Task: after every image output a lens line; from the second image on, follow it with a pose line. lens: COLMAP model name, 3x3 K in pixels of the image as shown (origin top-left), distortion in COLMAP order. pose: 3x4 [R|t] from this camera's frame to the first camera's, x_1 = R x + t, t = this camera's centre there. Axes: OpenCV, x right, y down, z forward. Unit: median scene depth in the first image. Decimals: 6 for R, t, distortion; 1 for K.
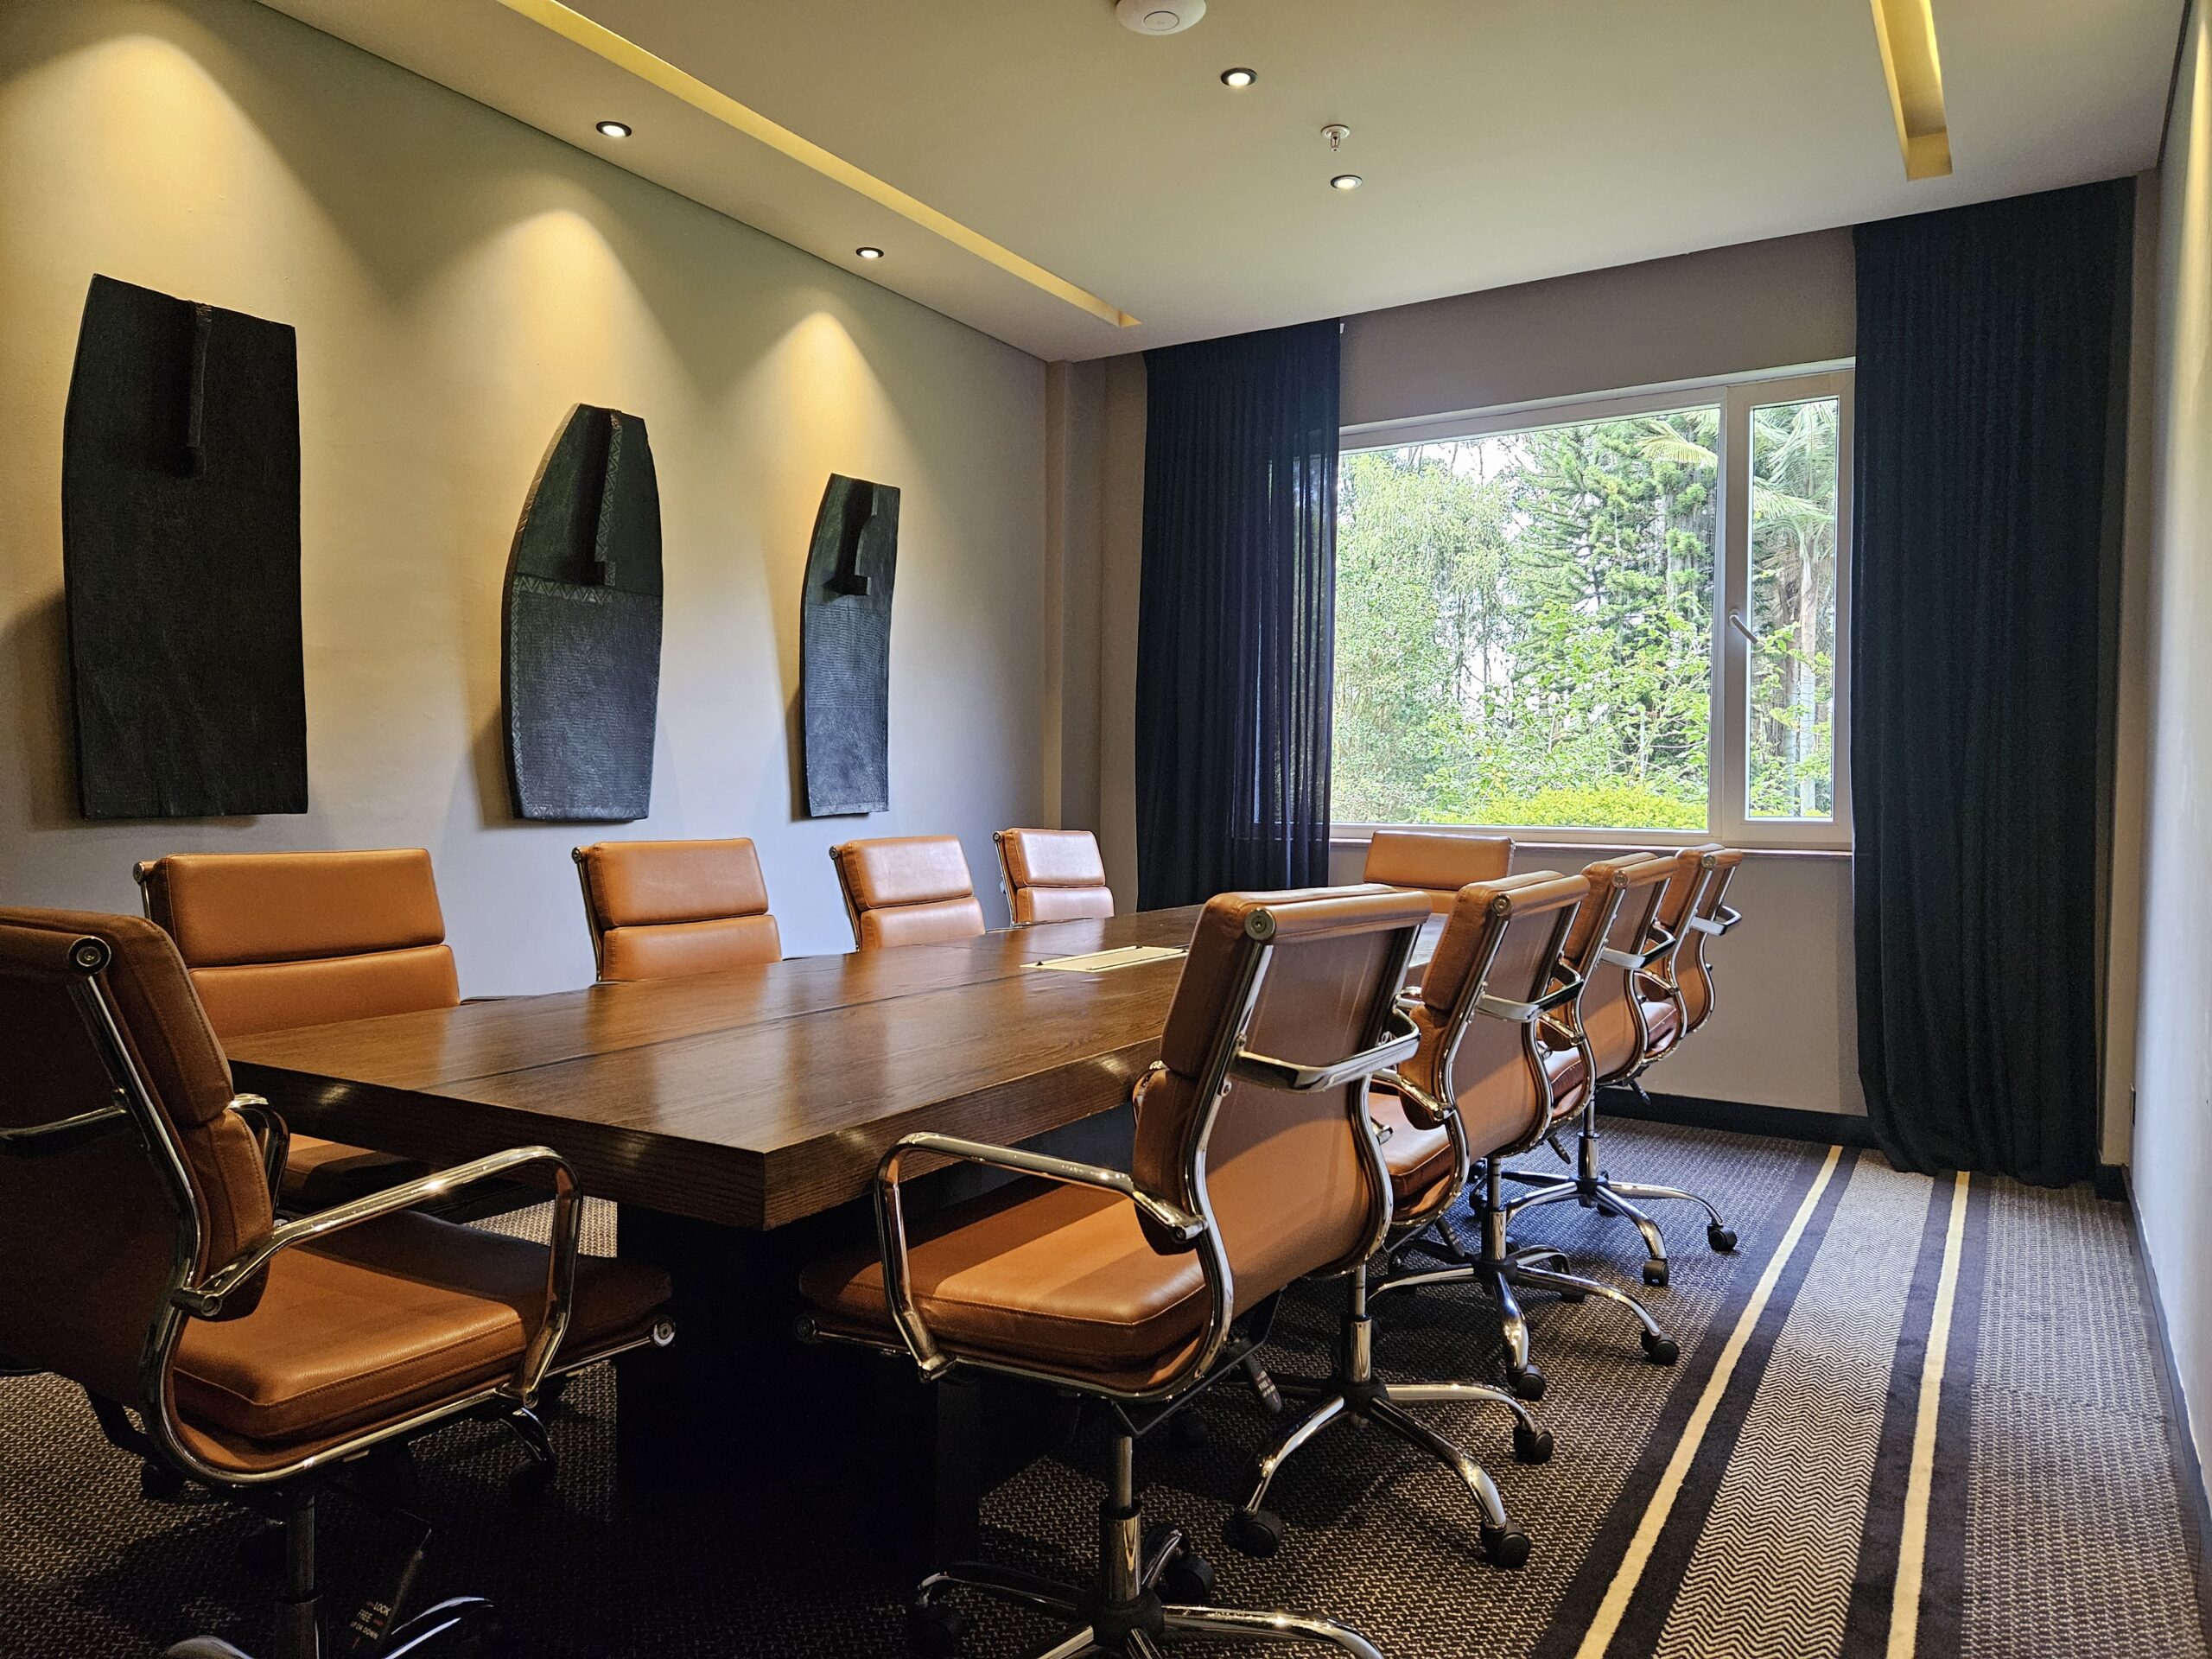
lens RADIAL K [[1480.2, 0, 1106.0], [0, 1480.2, 829.5], [0, 0, 1]] dist [0.057445, 0.000124]
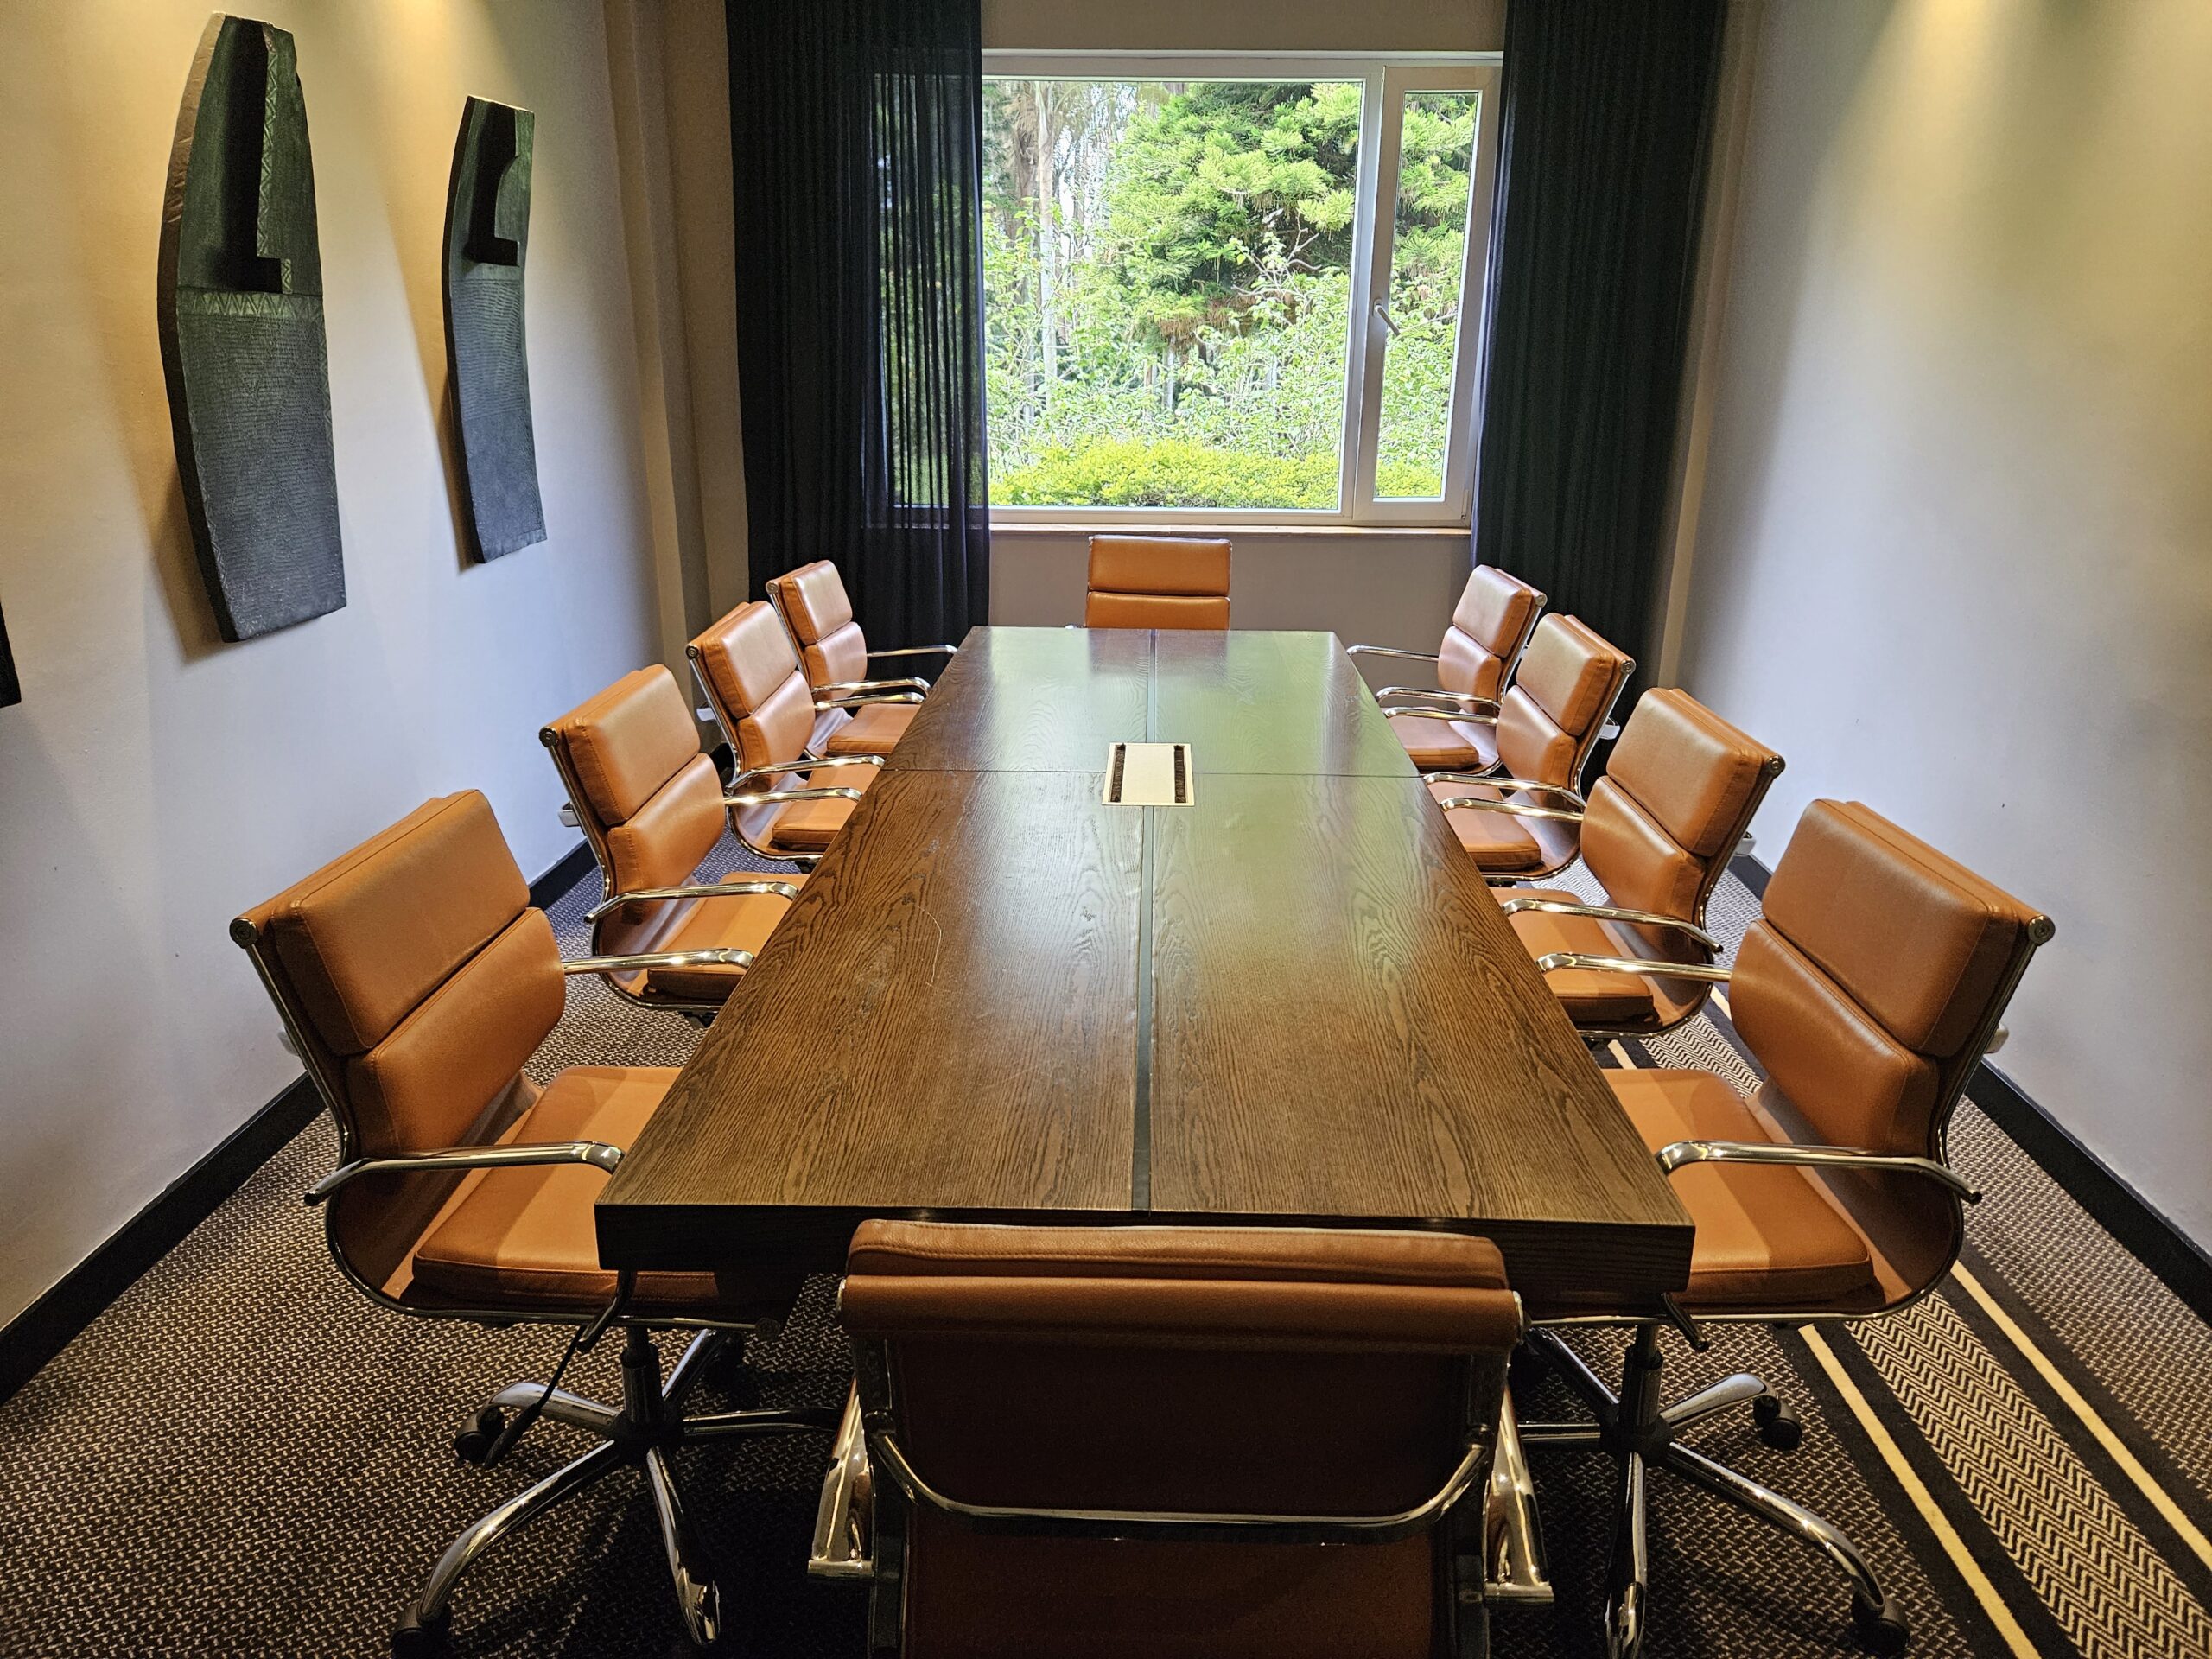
lens RADIAL K [[1498.3, 0, 1106.0], [0, 1498.3, 829.5], [0, 0, 1]] dist [0.002179, 0.000463]
pose [[0.867820, -0.160480, 0.470249, -0.321141], [0.015682, 0.954781, 0.296895, -0.109357], [-0.496631, -0.250277, 0.831095, 0.135357]]
